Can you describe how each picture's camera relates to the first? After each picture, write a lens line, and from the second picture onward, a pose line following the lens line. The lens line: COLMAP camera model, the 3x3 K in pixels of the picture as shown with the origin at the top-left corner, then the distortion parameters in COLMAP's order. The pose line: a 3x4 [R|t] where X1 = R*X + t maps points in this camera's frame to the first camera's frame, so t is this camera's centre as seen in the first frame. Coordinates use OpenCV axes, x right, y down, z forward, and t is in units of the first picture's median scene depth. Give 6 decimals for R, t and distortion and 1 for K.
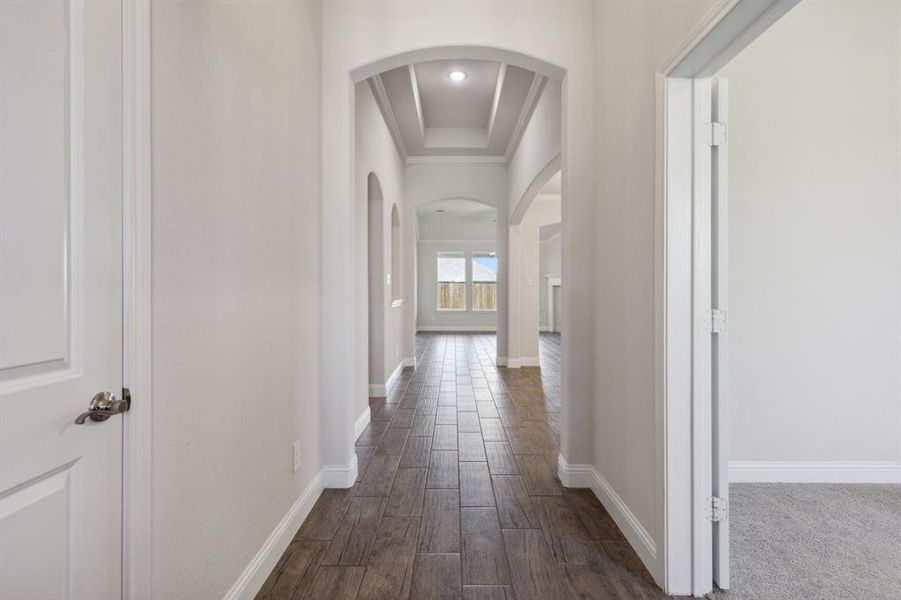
lens RADIAL K [[406.9, 0, 452.6], [0, 406.9, 293.9], [0, 0, 1]] dist [0.014678, -0.001218]
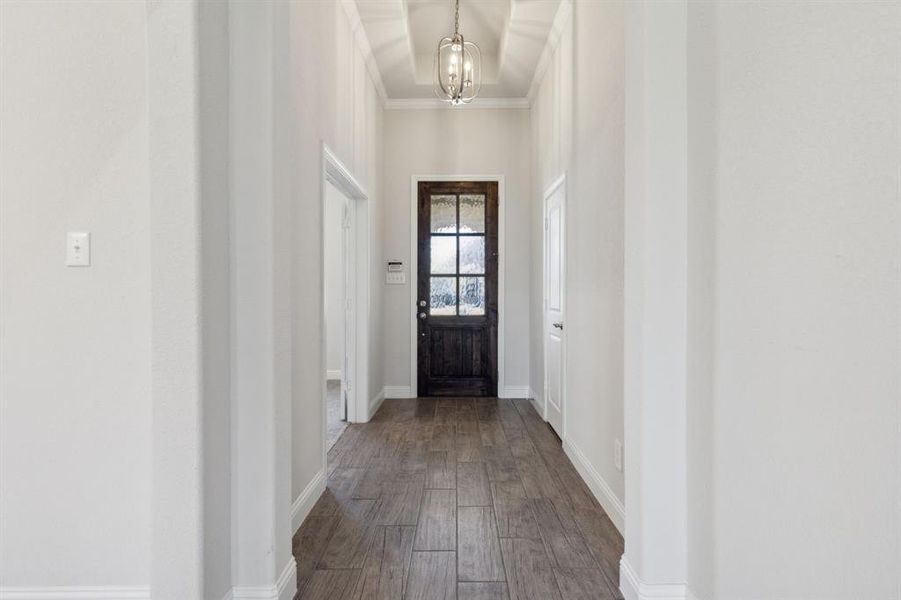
lens RADIAL K [[406.9, 0, 450.9], [0, 406.9, 296.1], [0, 0, 1]] dist [0.014678, -0.001218]
pose [[-0.999950, 0.000775, 0.009942, 0.023577], [0.000940, 0.999862, 0.016587, -0.015472], [-0.009928, 0.016595, -0.999813, 2.076902]]
